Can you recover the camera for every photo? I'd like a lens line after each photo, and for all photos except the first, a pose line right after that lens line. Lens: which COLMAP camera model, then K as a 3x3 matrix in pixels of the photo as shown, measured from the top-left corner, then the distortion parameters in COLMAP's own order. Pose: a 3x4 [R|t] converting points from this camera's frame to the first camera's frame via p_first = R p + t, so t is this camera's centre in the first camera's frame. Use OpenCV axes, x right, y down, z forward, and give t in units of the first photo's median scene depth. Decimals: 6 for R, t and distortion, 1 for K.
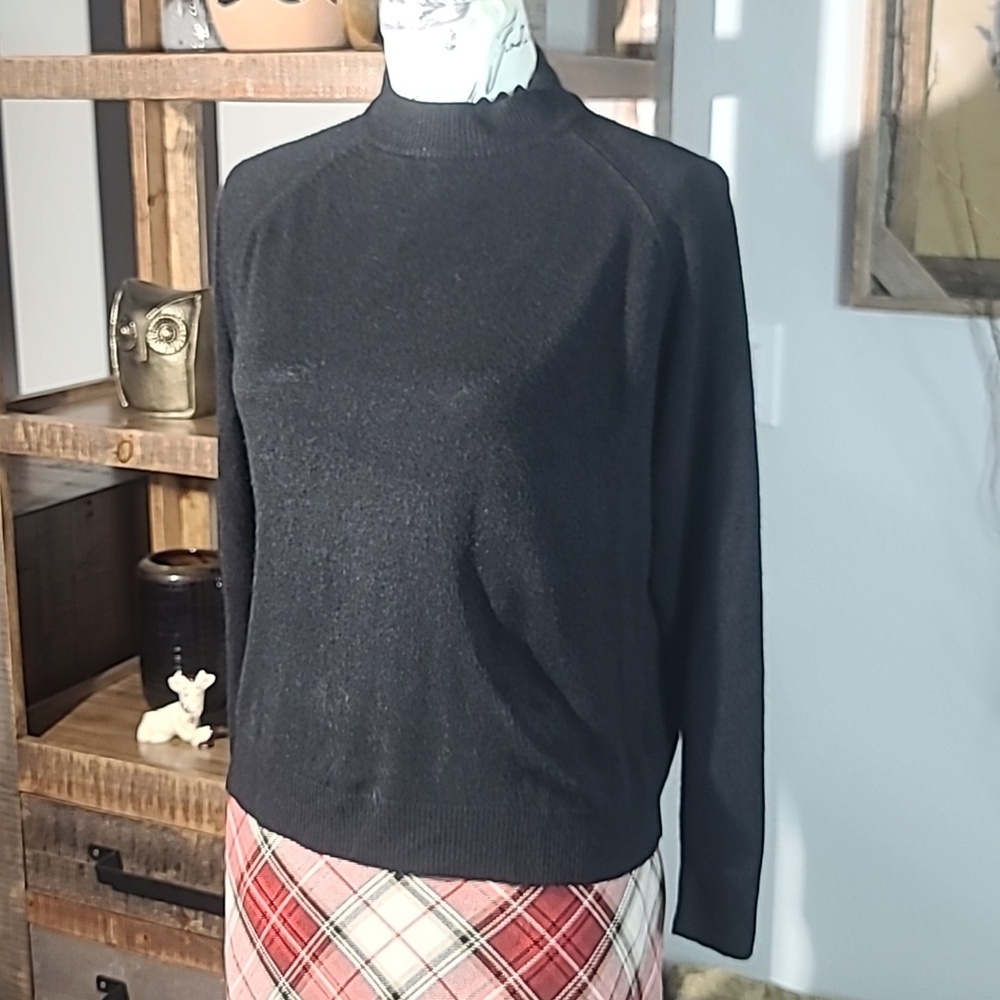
lens RADIAL K [[1643.6, 0, 508.4], [0, 1643.6, 506.2], [0, 0, 1]] dist [0.017244, 0.000000]
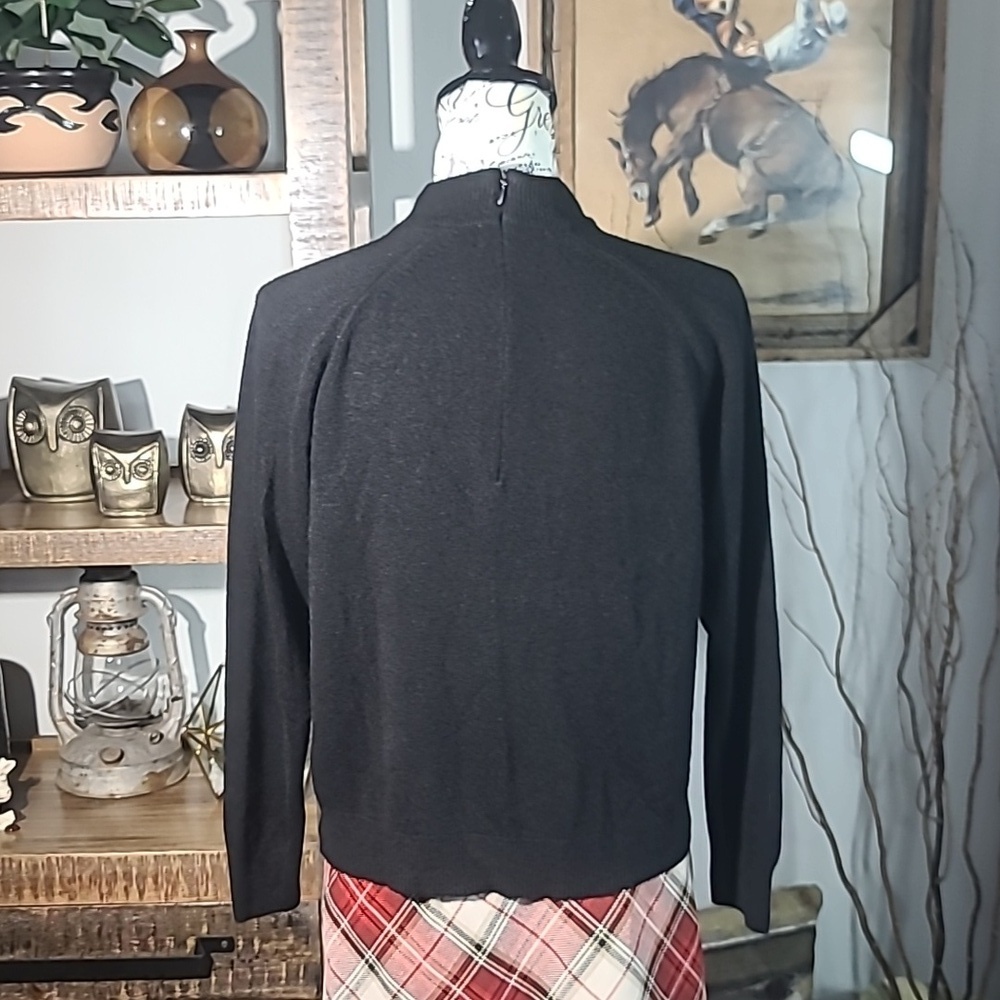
lens RADIAL K [[1643.6, 0, 491.5], [0, 1643.6, 493.2], [0, 0, 1]] dist [0.017244, 0.000000]
pose [[0.905209, -0.107782, 0.411072, -0.337168], [0.126221, 0.991841, -0.017888, -0.009271], [-0.405790, 0.068078, 0.911427, -0.092860]]
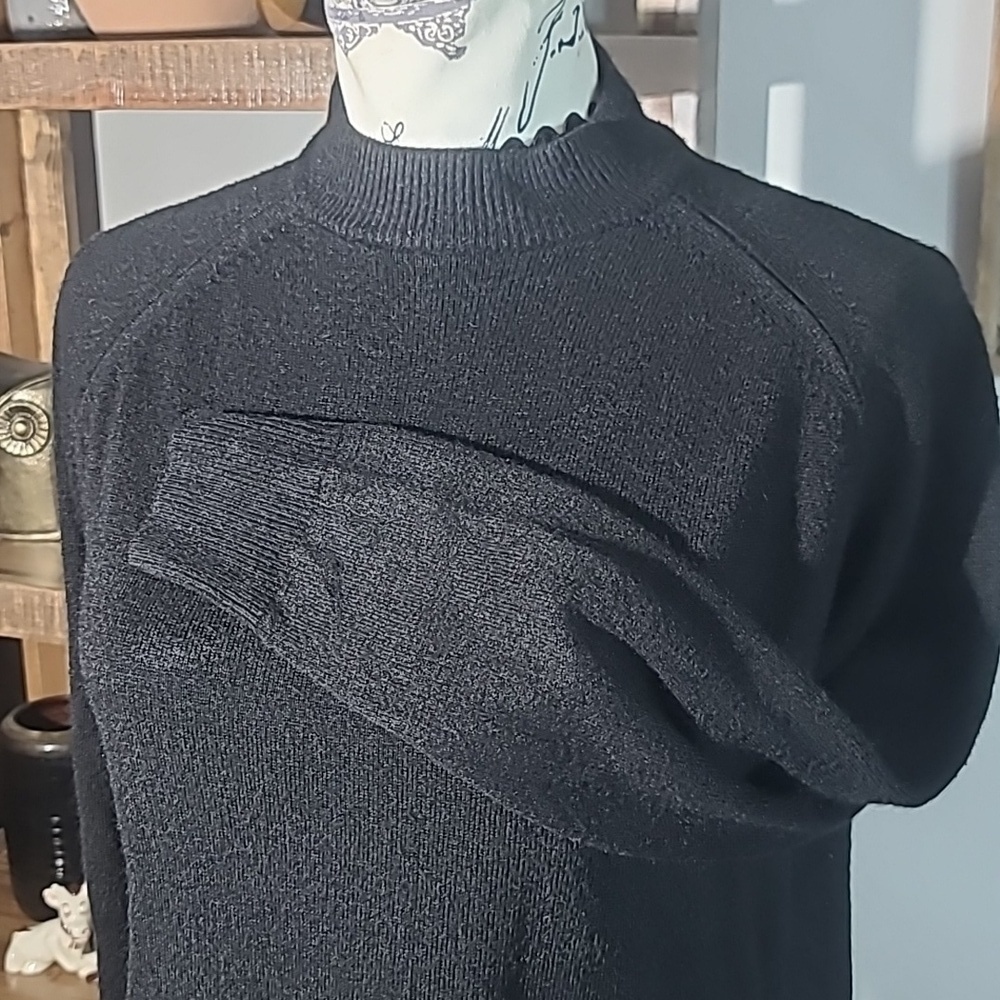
lens RADIAL K [[1643.6, 0, 489.7], [0, 1643.6, 505.8], [0, 0, 1]] dist [0.017244, 0.000000]
pose [[0.999086, -0.026711, 0.033363, -0.028507], [0.025707, 0.999214, 0.030167, -0.089416], [-0.034142, -0.029282, 0.998988, 0.278801]]
